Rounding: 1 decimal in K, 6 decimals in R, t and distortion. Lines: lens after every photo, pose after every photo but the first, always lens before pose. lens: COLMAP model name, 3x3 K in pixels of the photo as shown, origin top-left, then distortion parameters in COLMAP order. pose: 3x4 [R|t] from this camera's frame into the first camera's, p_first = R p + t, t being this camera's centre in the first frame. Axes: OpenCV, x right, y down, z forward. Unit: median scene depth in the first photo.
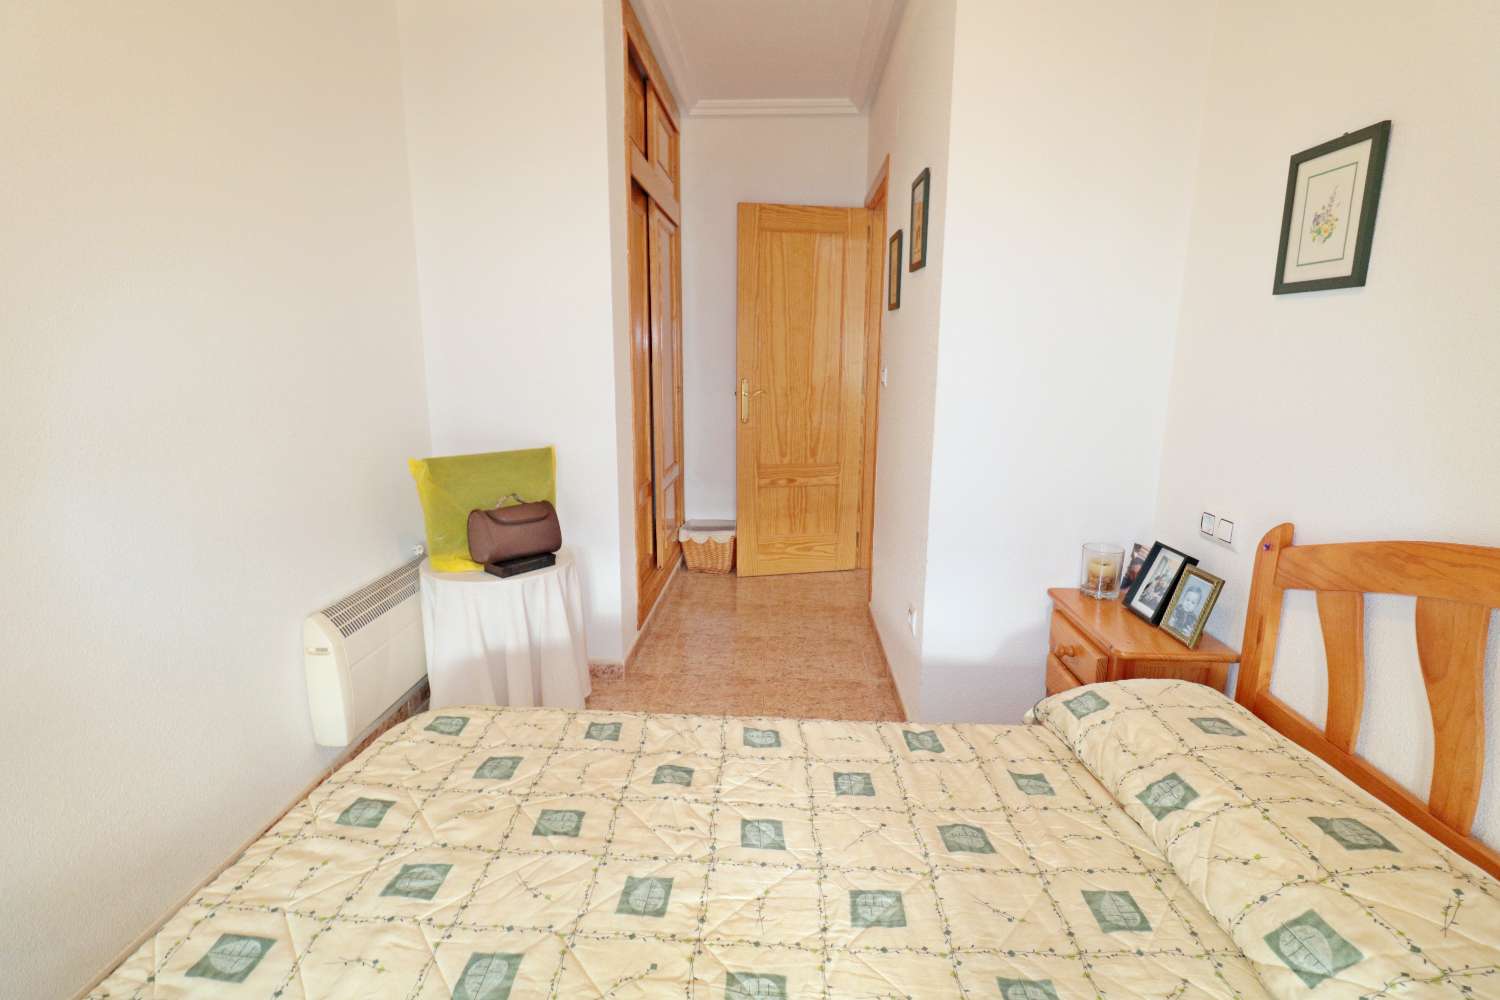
lens RADIAL K [[694.9, 0, 736.0], [0, 694.9, 491.7], [0, 0, 1]] dist [0.001351, -0.001426]
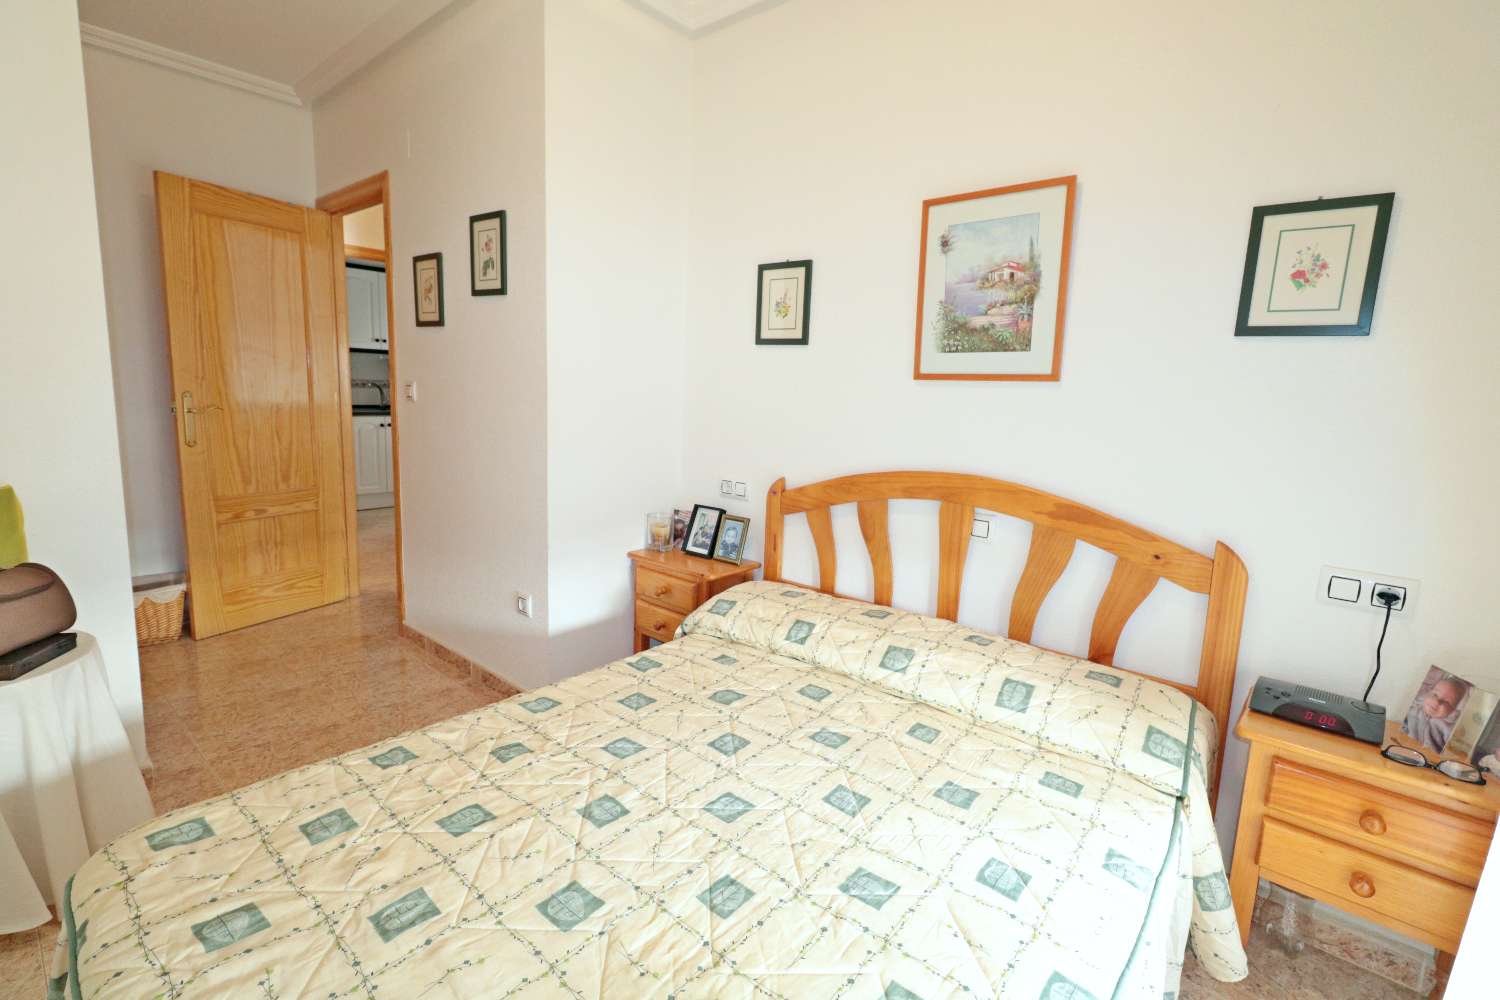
lens RADIAL K [[694.9, 0, 746.0], [0, 694.9, 500.5], [0, 0, 1]] dist [0.001351, -0.001426]
pose [[0.605897, -0.111521, 0.787688, -0.649140], [0.121981, 0.991441, 0.046539, 0.010696], [-0.786136, 0.067885, 0.614314, 0.012043]]
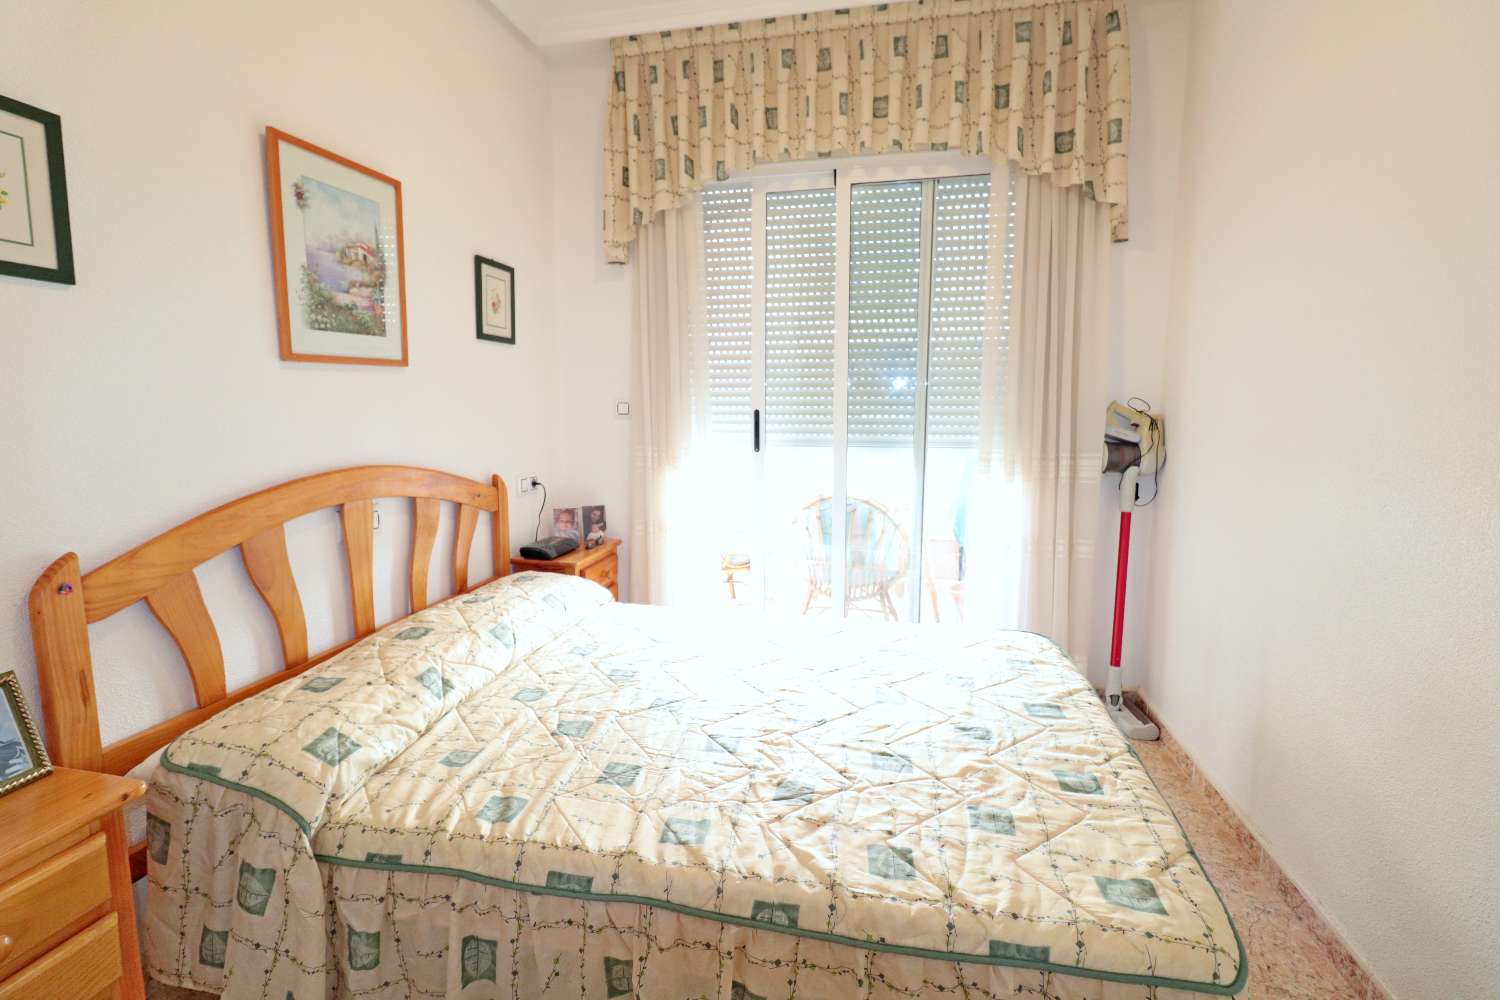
lens RADIAL K [[694.9, 0, 739.7], [0, 694.9, 498.5], [0, 0, 1]] dist [0.001351, -0.001426]
pose [[-0.988456, -0.025811, 0.149296, -0.141096], [0.025351, 0.943317, 0.330923, -0.283835], [-0.149375, 0.330888, -0.931773, 1.688512]]
